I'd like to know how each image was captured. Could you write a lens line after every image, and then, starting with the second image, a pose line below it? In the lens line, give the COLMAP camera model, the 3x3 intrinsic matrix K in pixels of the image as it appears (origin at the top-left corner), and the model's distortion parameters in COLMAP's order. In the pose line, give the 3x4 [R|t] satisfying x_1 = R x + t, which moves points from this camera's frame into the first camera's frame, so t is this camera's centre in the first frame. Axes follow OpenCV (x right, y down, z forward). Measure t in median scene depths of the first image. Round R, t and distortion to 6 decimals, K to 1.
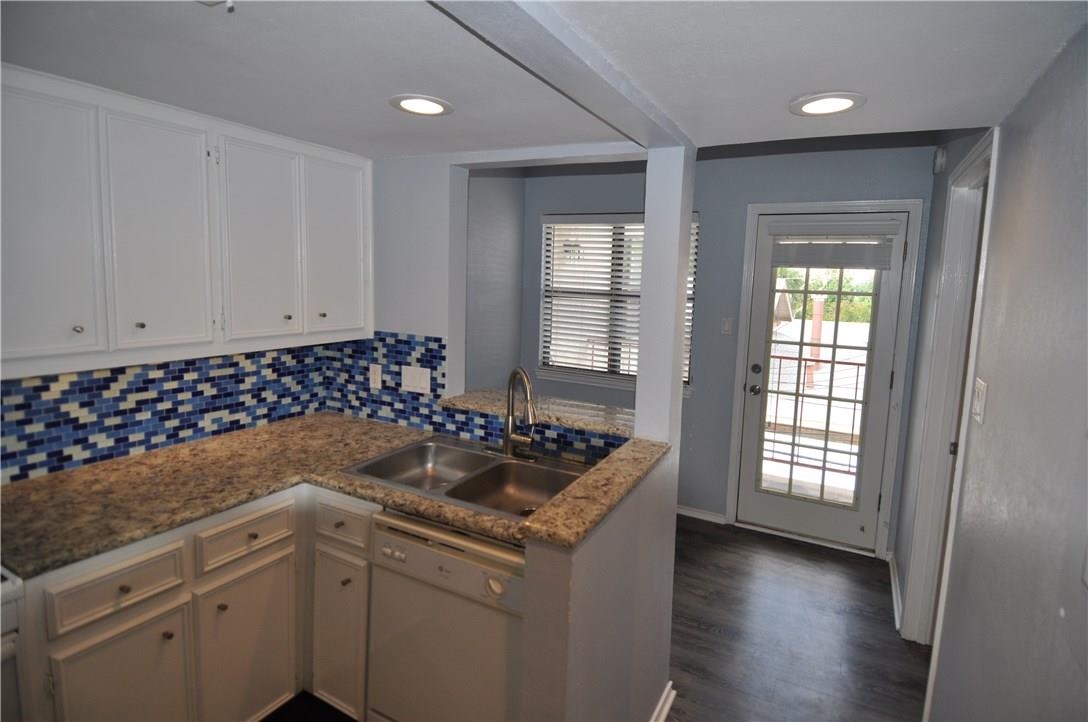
lens RADIAL K [[568.0, 0, 558.2], [0, 568.0, 338.9], [0, 0, 1]] dist [0.065546, -0.064538]
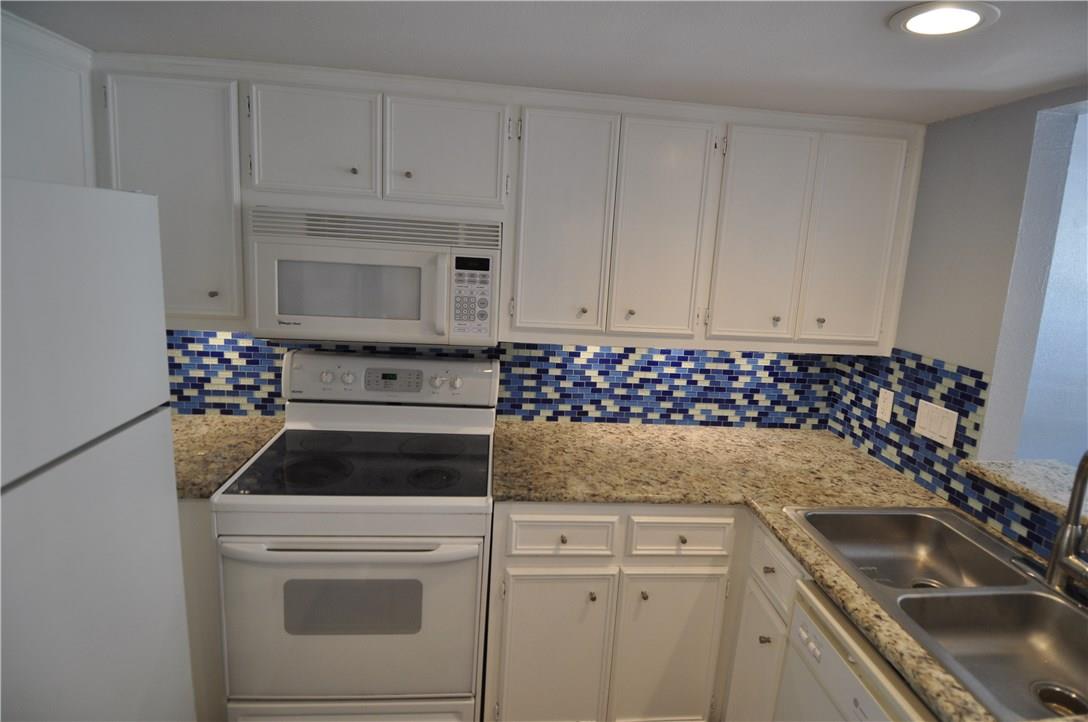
lens RADIAL K [[568.0, 0, 558.2], [0, 568.0, 338.9], [0, 0, 1]] dist [0.065546, -0.064538]
pose [[0.557224, 0.133613, -0.819542, 0.080316], [-0.132887, 0.988598, 0.070822, -0.025399], [0.819660, 0.069442, 0.568625, 0.219256]]
